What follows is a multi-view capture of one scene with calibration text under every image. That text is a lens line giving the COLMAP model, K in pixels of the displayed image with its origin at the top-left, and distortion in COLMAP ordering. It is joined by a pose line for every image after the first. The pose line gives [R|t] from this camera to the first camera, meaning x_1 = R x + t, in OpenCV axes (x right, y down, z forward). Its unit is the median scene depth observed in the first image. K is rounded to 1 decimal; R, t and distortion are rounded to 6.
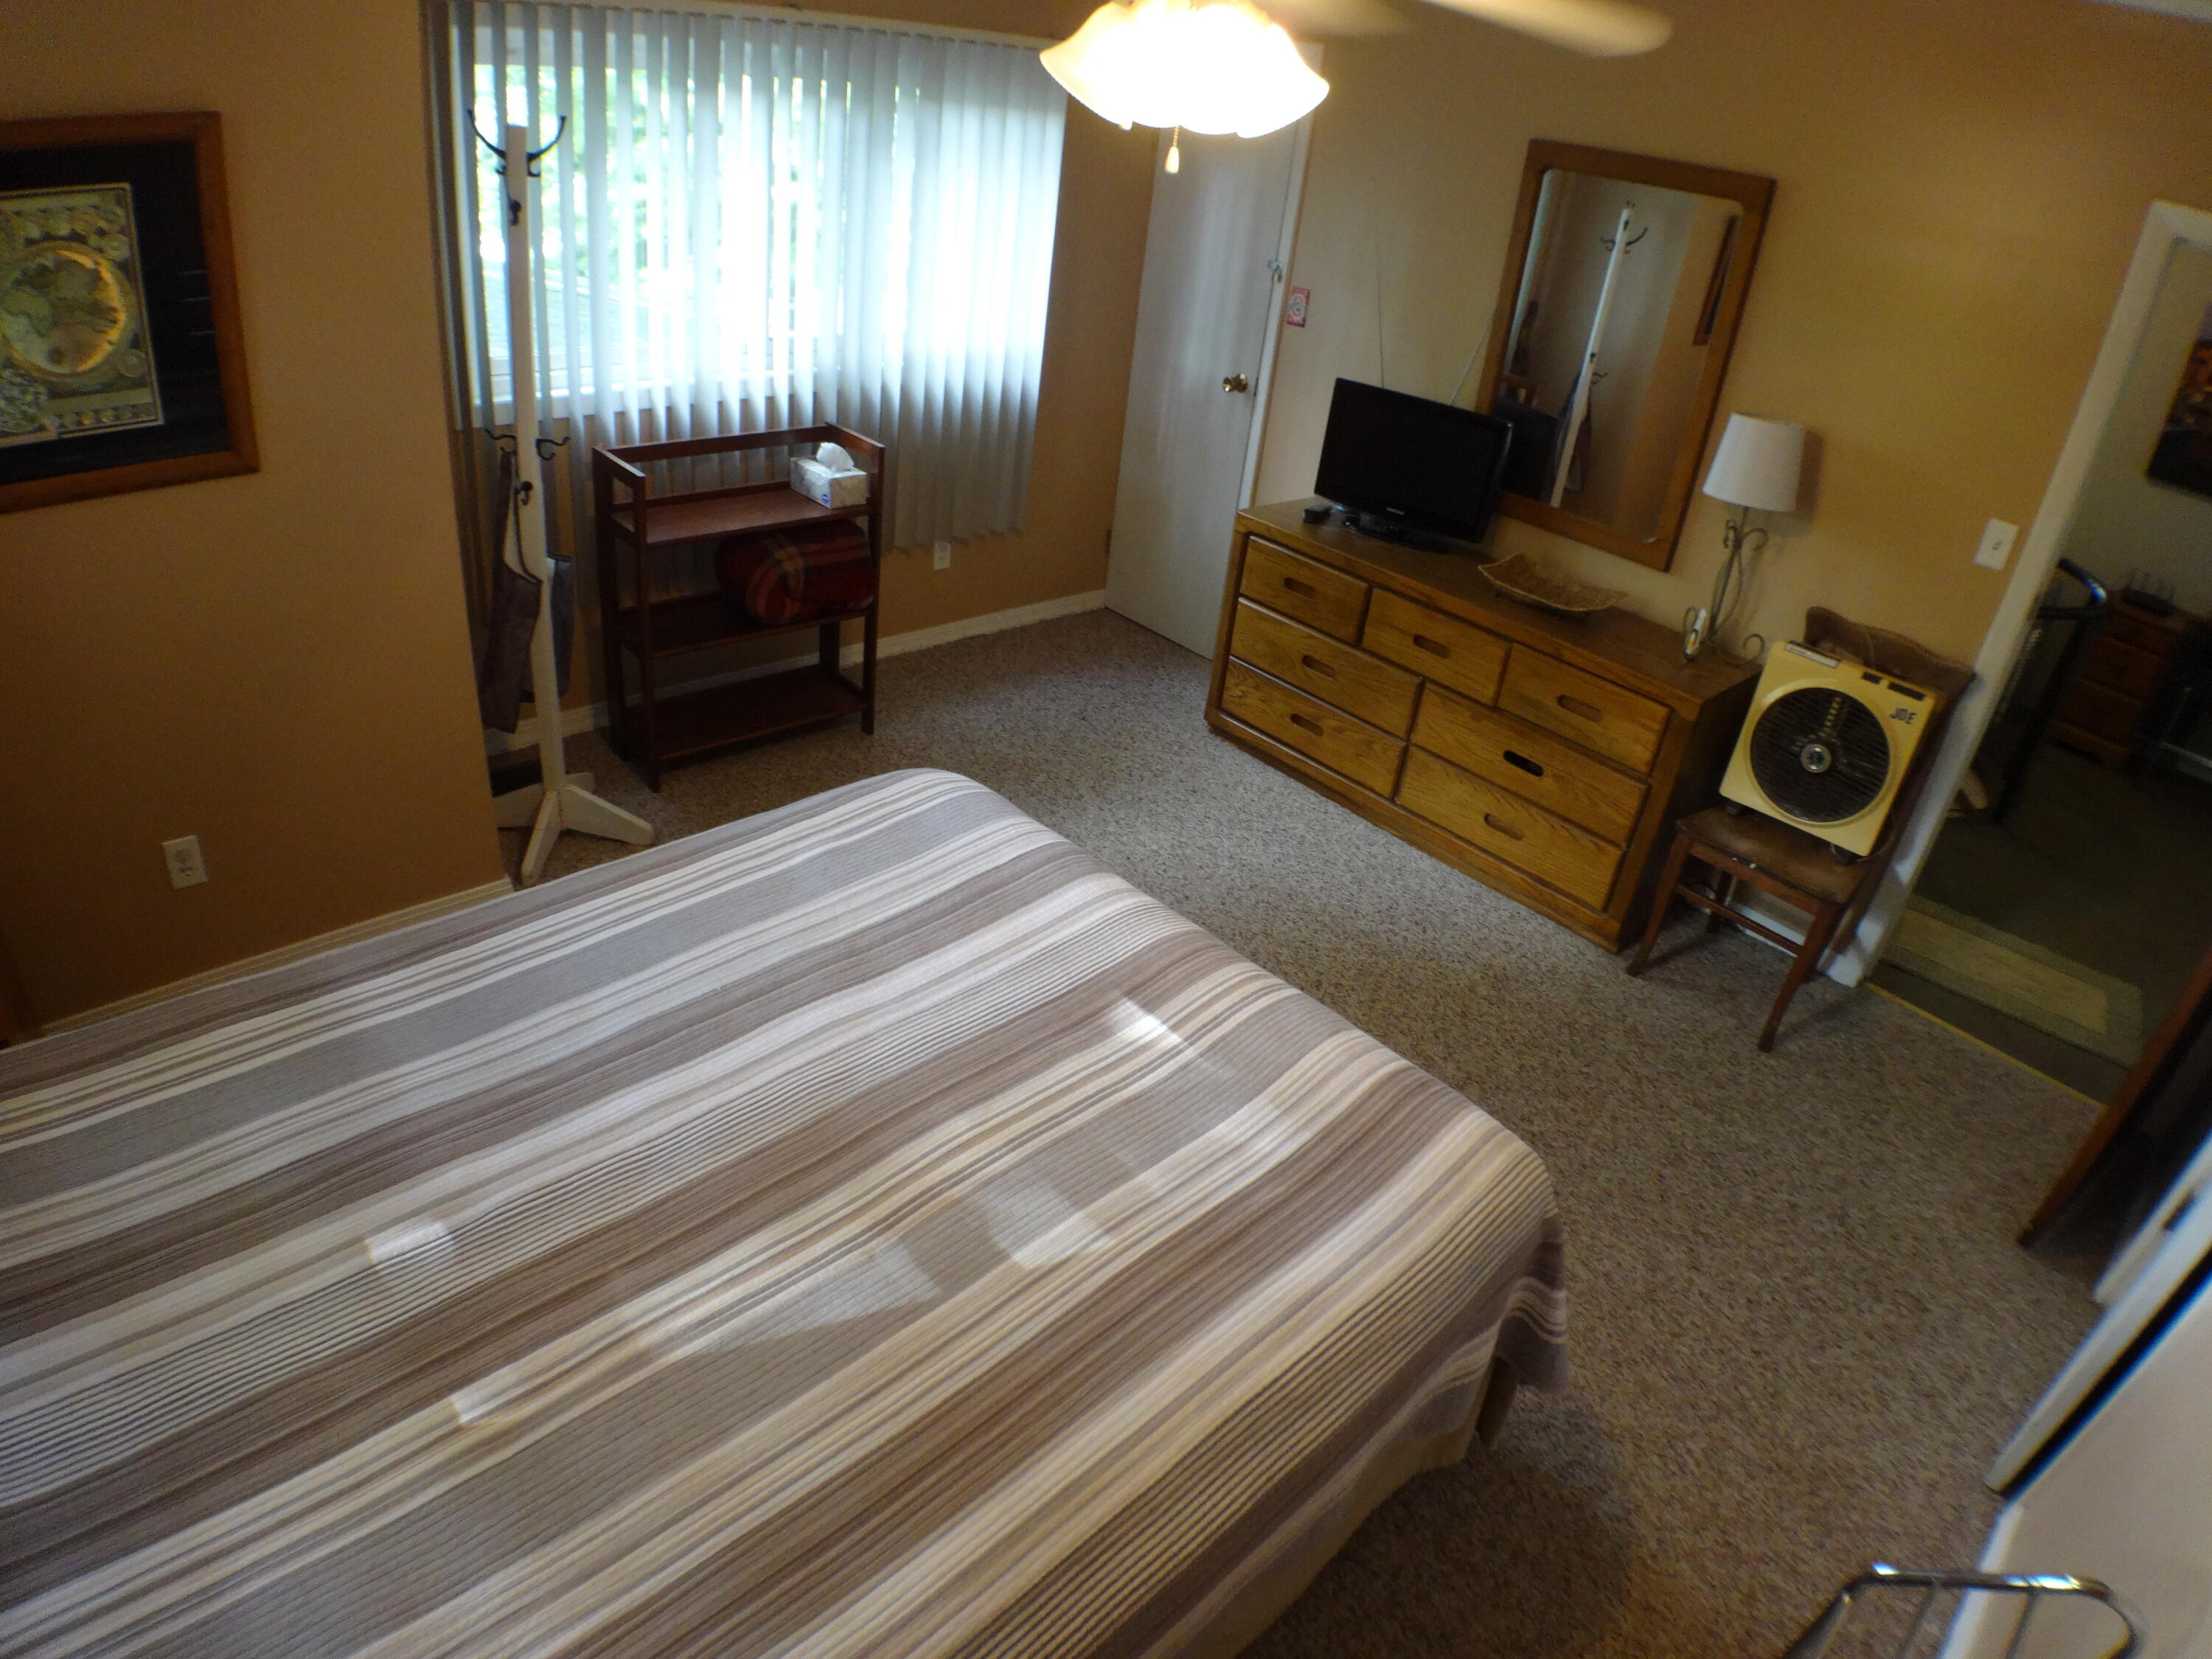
lens RADIAL K [[1283.6, 0, 1108.4], [0, 1283.6, 791.8], [0, 0, 1]] dist [-0.163149, 0.034071]
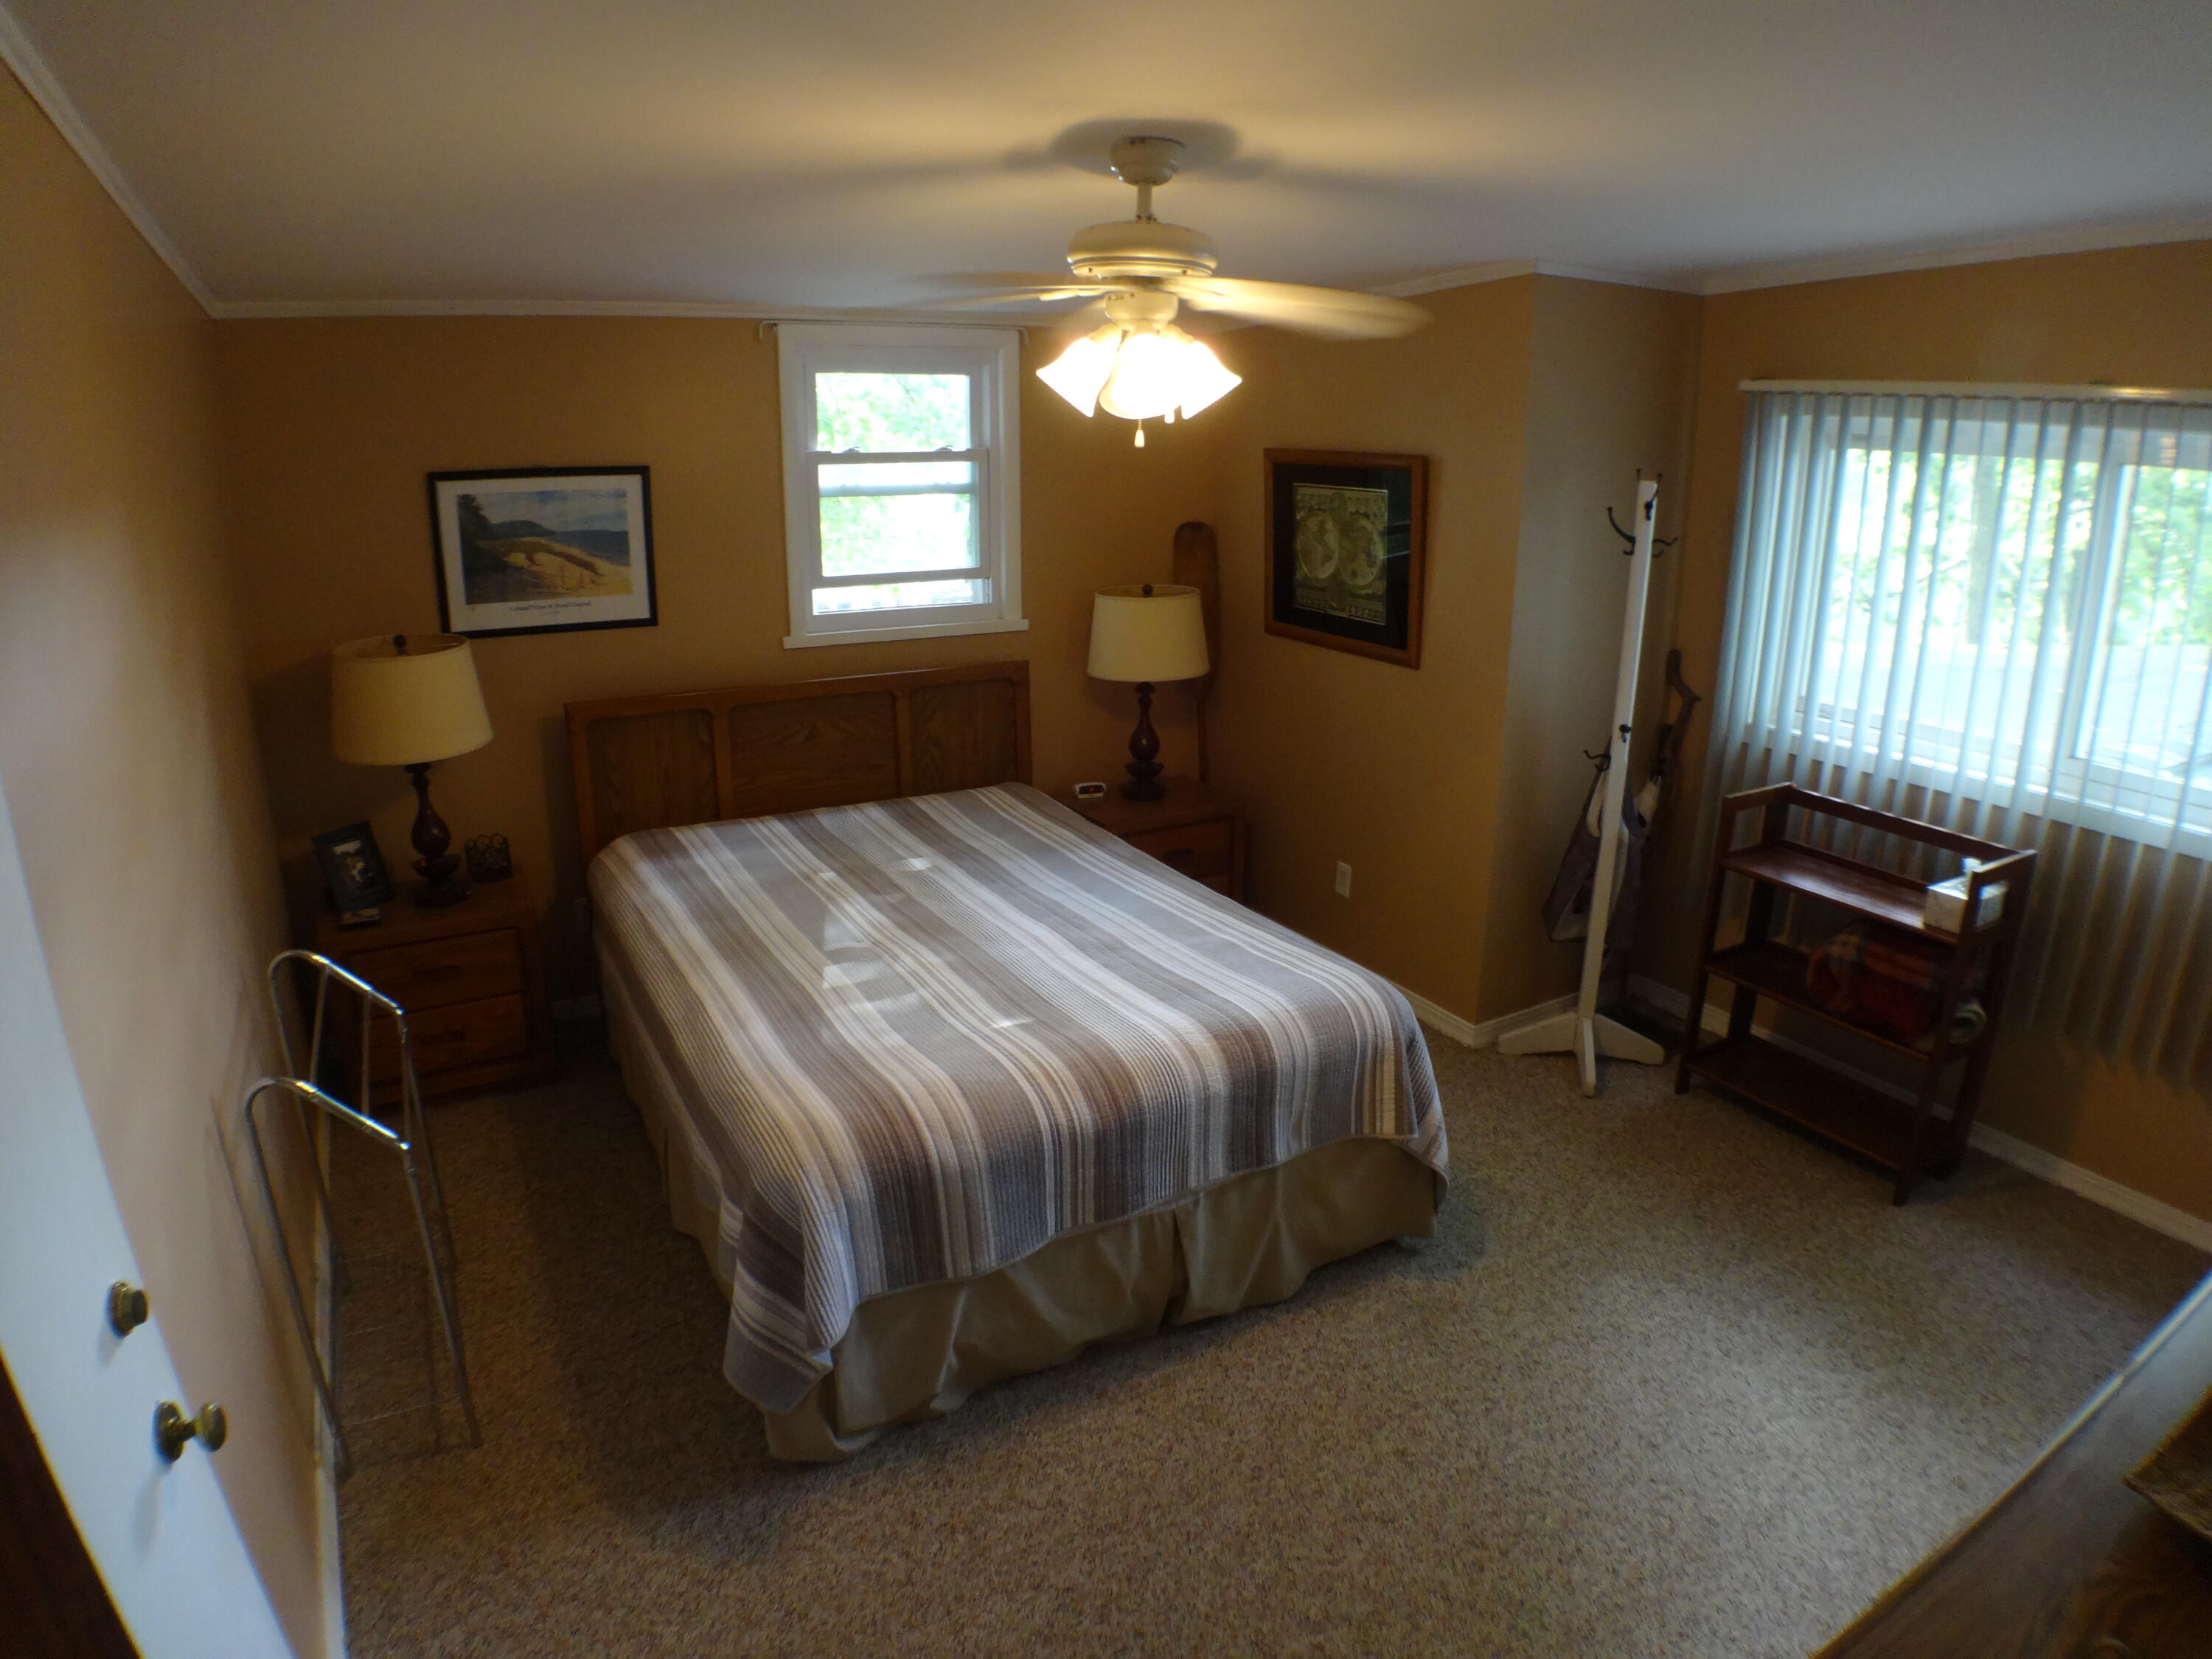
lens RADIAL K [[1264.8, 0, 1131.8], [0, 1264.8, 798.8], [0, 0, 1]] dist [-0.152869, 0.022803]
pose [[-0.212007, 0.163579, -0.963481, 1.274693], [-0.508367, 0.823540, 0.251683, -0.431794], [0.834635, 0.543160, -0.091438, 1.110358]]
